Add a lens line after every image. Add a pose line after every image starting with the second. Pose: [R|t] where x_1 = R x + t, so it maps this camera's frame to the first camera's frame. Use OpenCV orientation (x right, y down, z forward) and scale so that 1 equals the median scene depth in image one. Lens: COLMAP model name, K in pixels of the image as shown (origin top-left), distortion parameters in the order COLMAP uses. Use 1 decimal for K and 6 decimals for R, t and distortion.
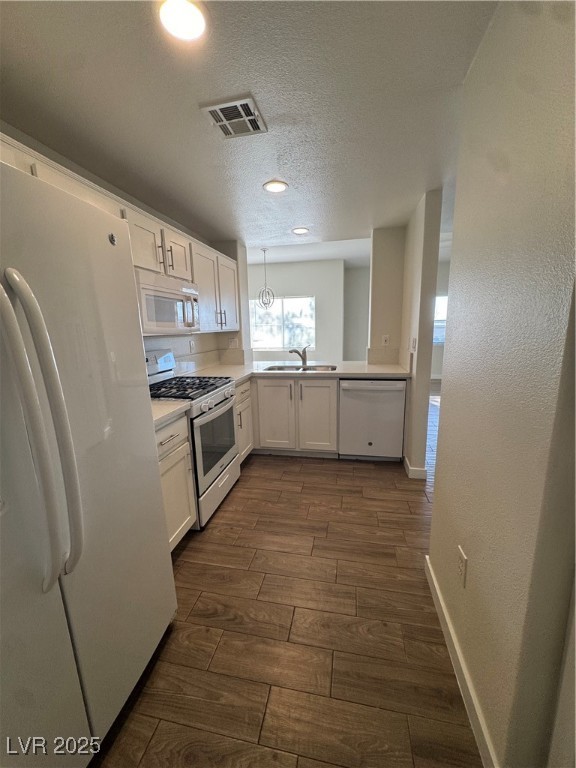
lens RADIAL K [[306.0, 0, 290.2], [0, 306.0, 385.6], [0, 0, 1]] dist [-0.005694, 0.000474]
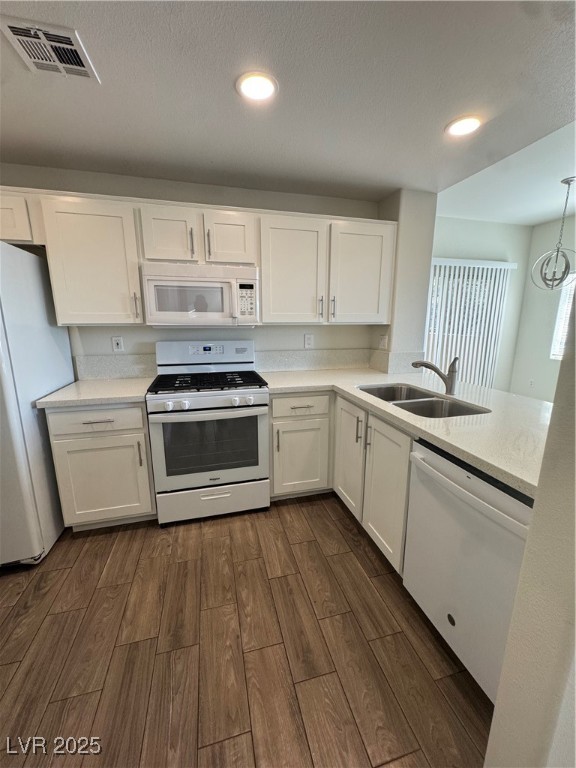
lens RADIAL K [[306.0, 0, 288.9], [0, 306.0, 384.6], [0, 0, 1]] dist [-0.005694, 0.000474]
pose [[0.439707, 0.209199, -0.873438, 0.529207], [-0.182290, 0.973041, 0.141286, -0.148208], [0.879447, 0.097095, 0.465988, 0.699535]]
